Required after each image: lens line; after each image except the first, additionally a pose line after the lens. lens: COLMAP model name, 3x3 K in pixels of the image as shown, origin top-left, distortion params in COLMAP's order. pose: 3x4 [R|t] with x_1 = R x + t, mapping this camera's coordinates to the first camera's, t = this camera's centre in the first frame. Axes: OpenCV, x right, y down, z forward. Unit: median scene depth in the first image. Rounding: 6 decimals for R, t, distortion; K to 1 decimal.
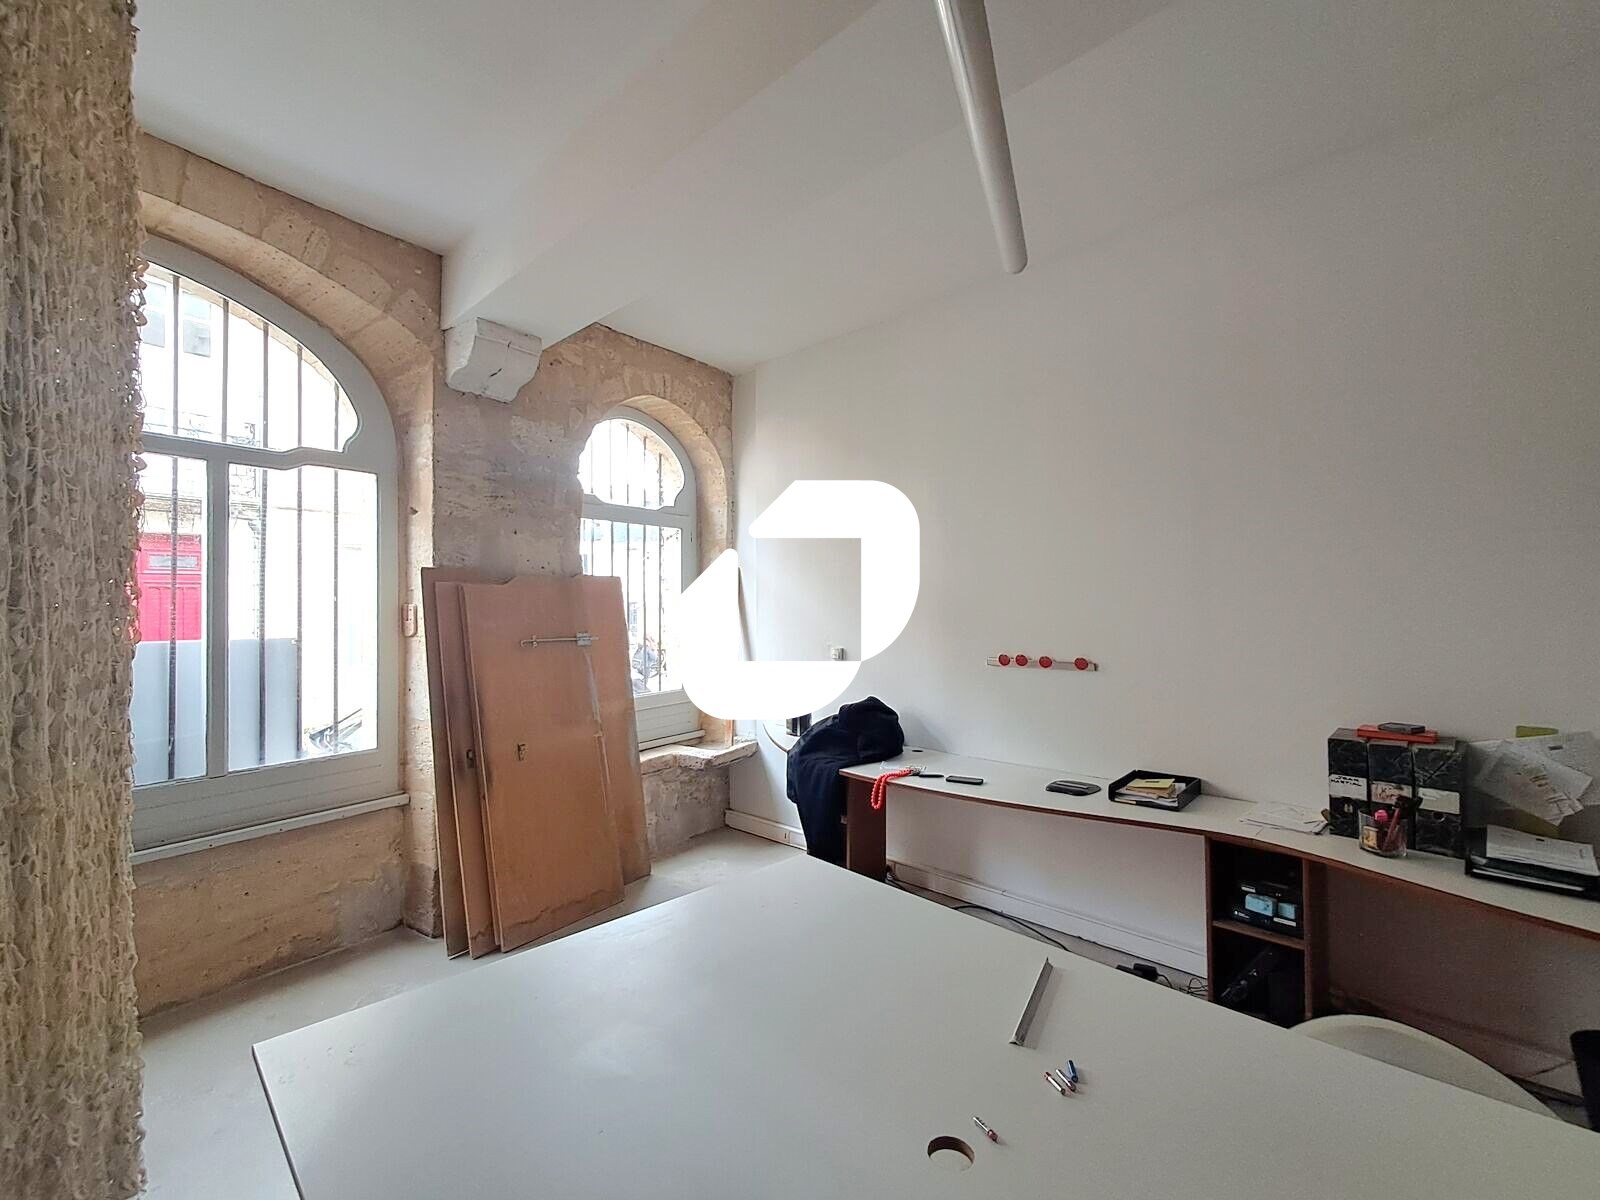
lens RADIAL K [[733.7, 0, 788.4], [0, 733.7, 598.0], [0, 0, 1]] dist [-0.000528, 0.002409]
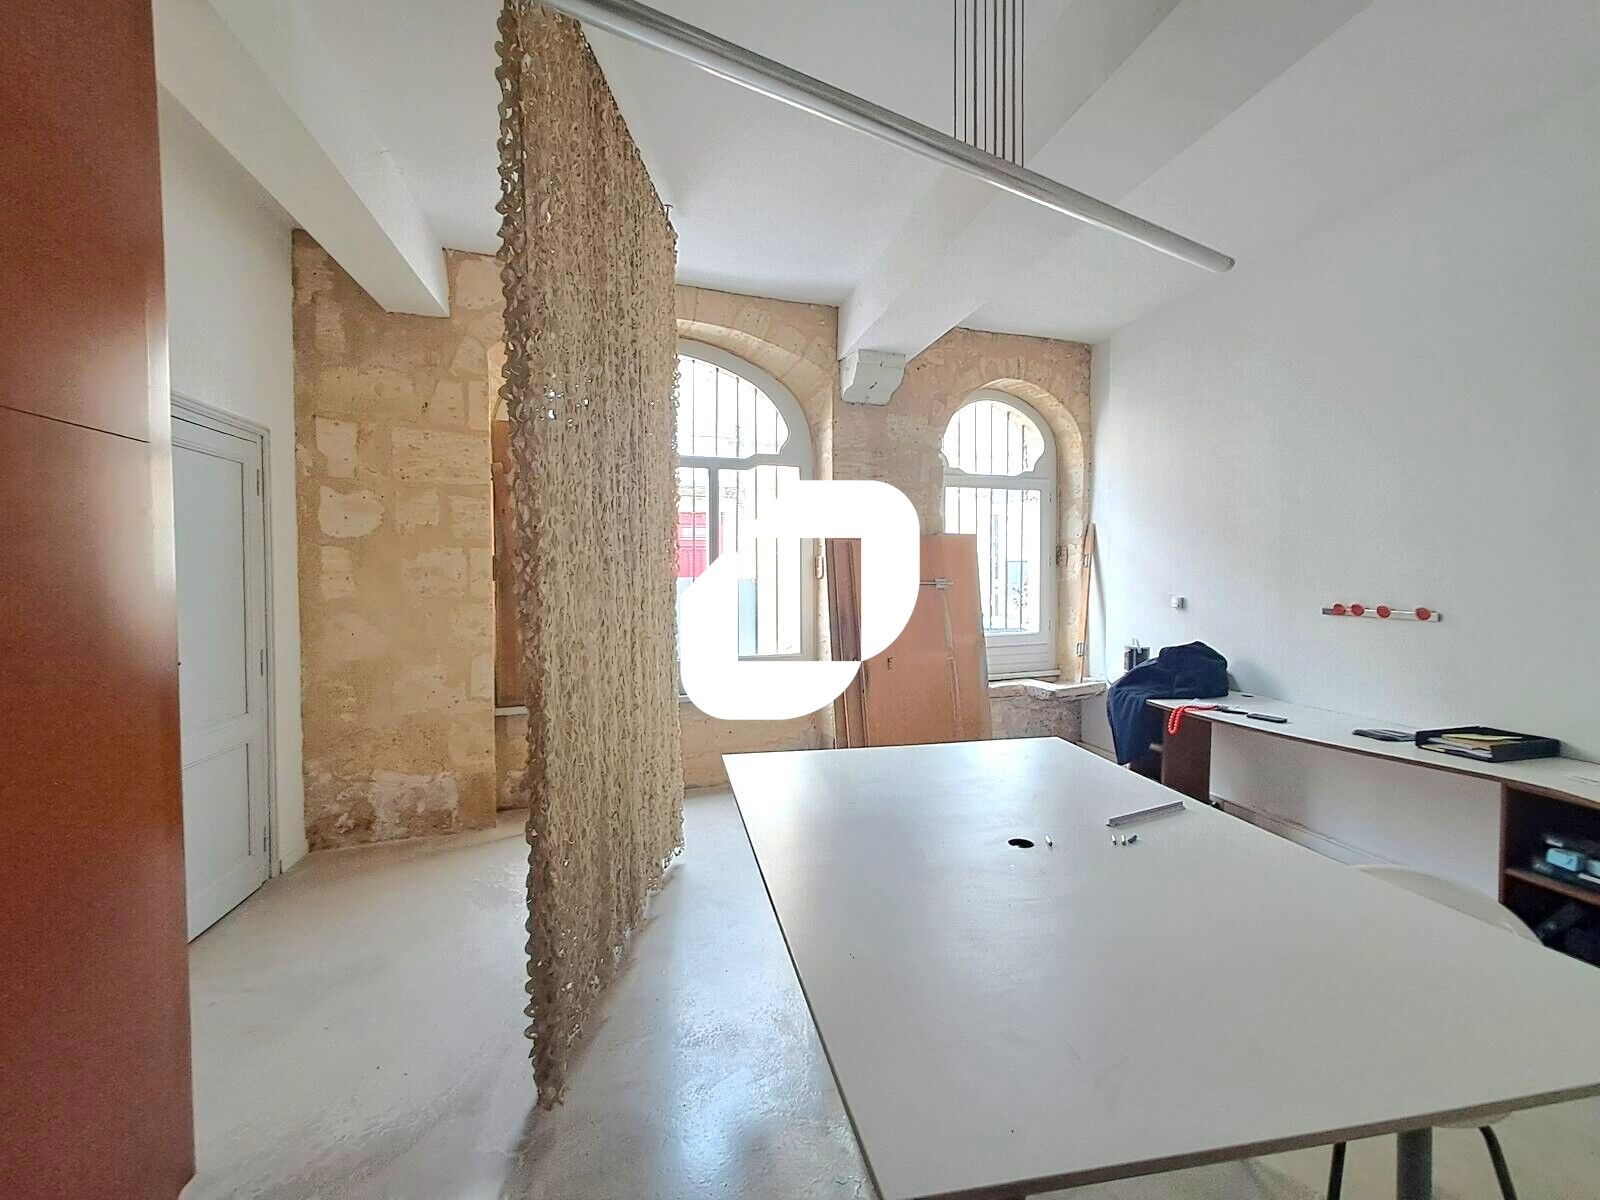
lens RADIAL K [[733.7, 0, 783.6], [0, 733.7, 595.4], [0, 0, 1]] dist [-0.000528, 0.002409]
pose [[0.837716, 0.024156, -0.545571, 0.219768], [0.003311, 0.998778, 0.049306, 0.015270], [0.546096, -0.043110, 0.836613, -0.256364]]
